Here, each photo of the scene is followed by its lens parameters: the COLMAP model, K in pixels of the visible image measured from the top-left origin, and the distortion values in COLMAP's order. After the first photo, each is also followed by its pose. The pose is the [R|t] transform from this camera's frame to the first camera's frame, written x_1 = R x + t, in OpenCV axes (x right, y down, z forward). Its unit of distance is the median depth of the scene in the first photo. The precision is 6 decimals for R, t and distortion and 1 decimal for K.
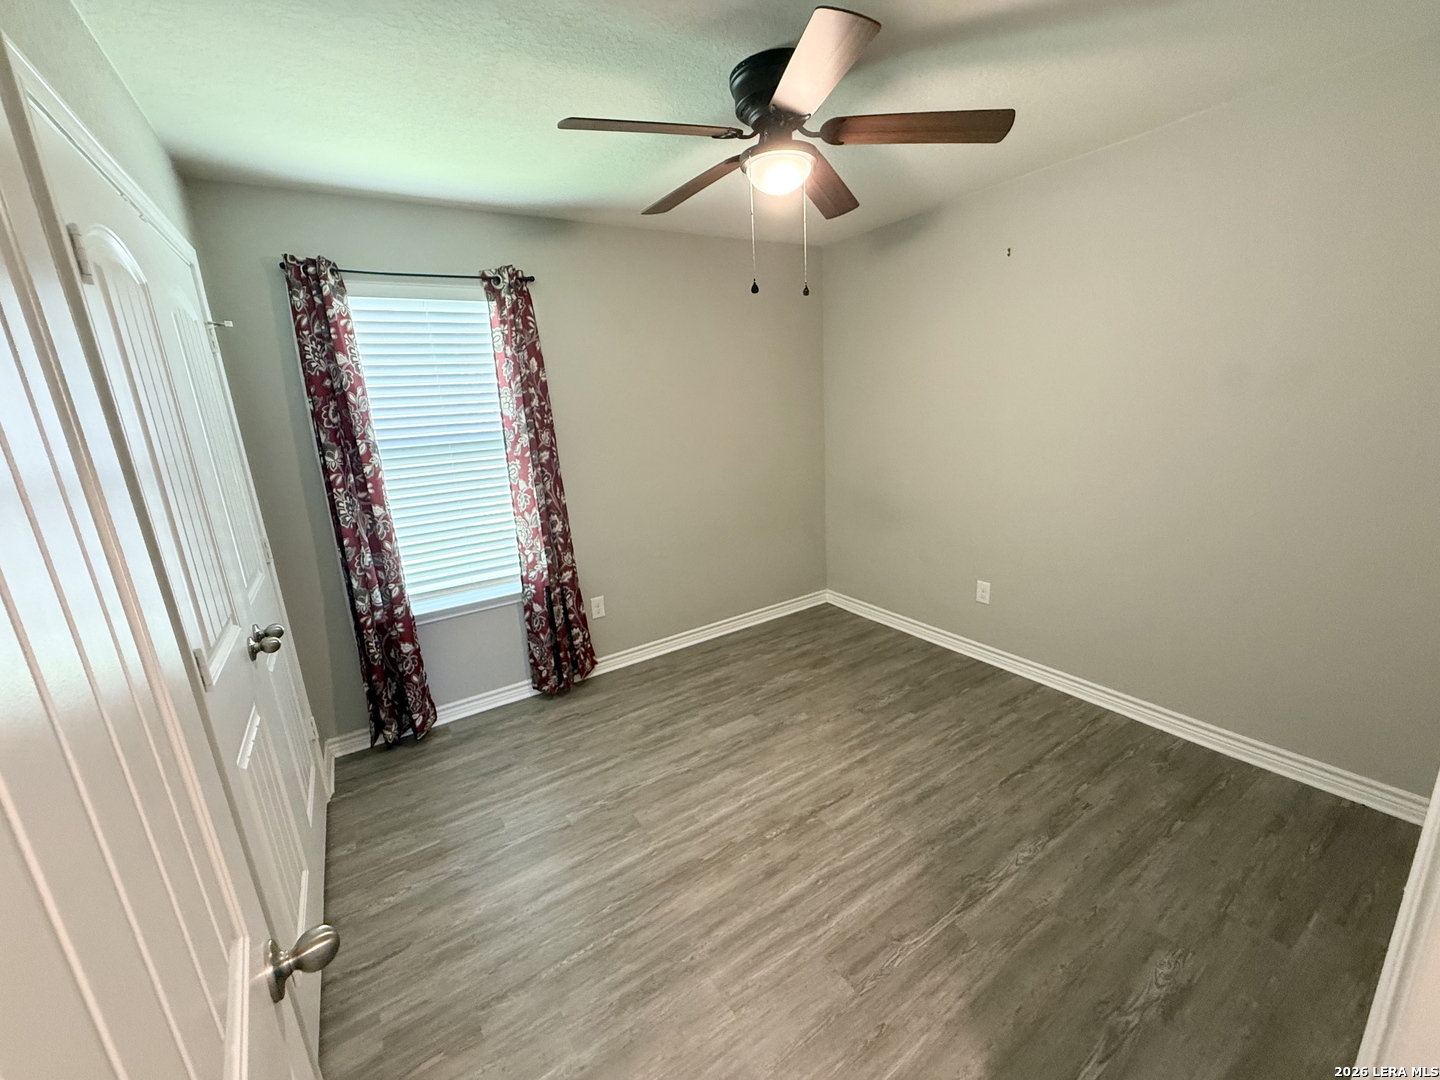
lens RADIAL K [[576.2, 0, 716.9], [0, 576.2, 539.8], [0, 0, 1]] dist [-0.000648, 0.000605]
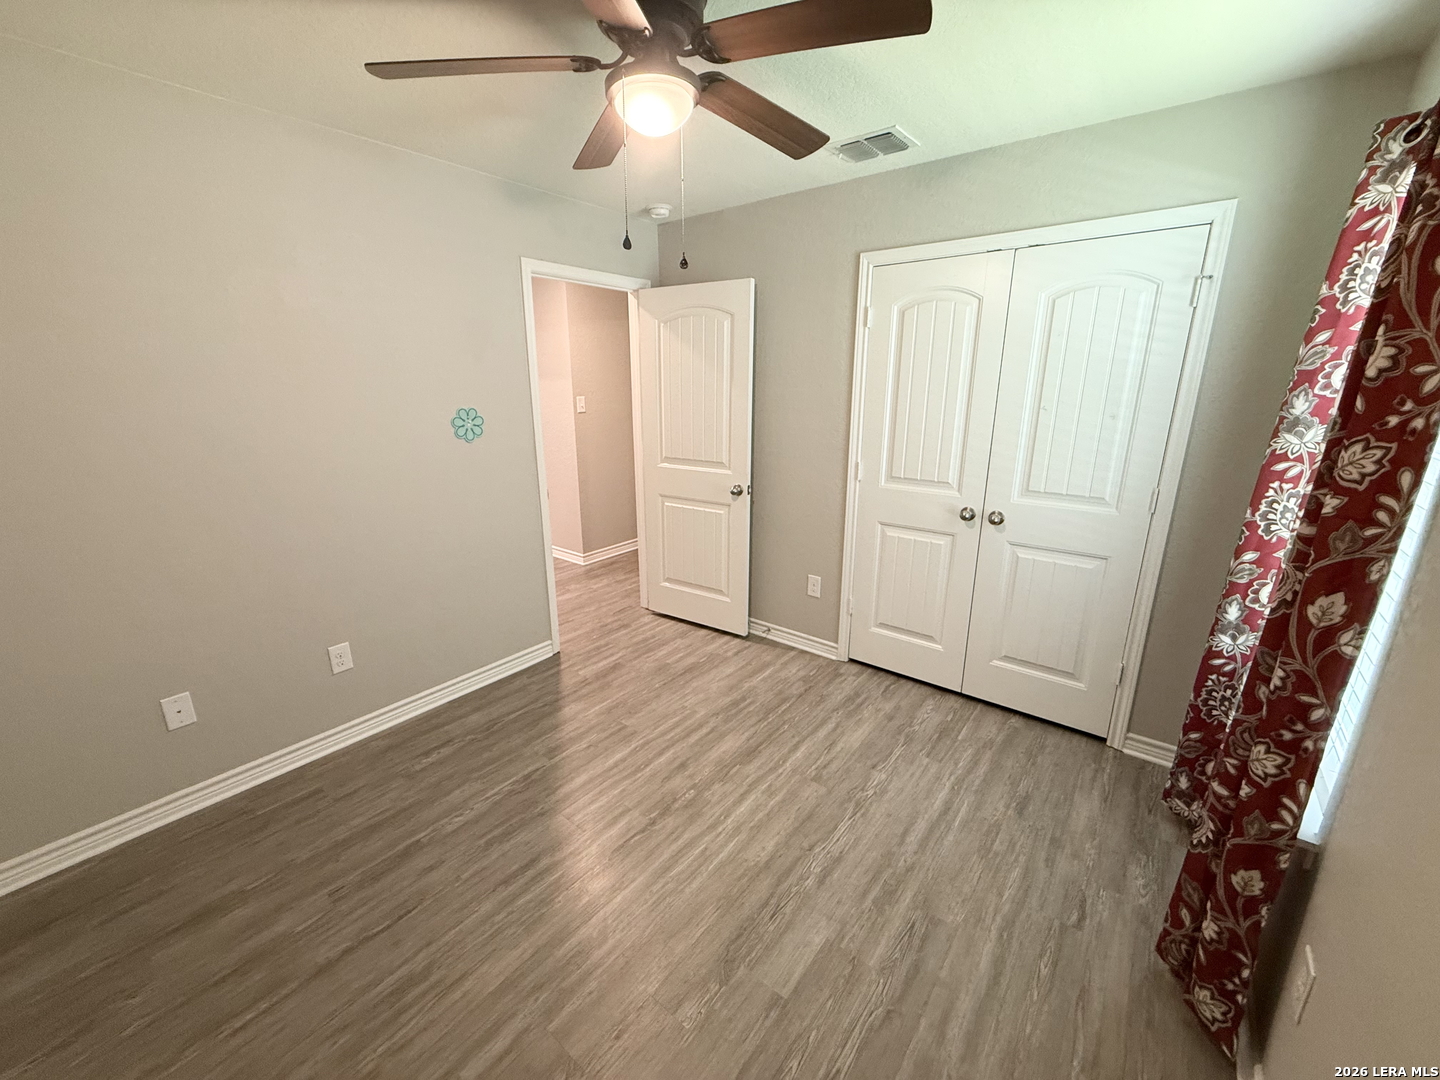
lens RADIAL K [[576.2, 0, 716.9], [0, 576.2, 539.8], [0, 0, 1]] dist [-0.000648, 0.000605]
pose [[-0.946014, 0.142316, -0.291210, 0.286062], [-0.023332, 0.866219, 0.499119, -0.425917], [0.323285, 0.478968, -0.816135, 1.634838]]
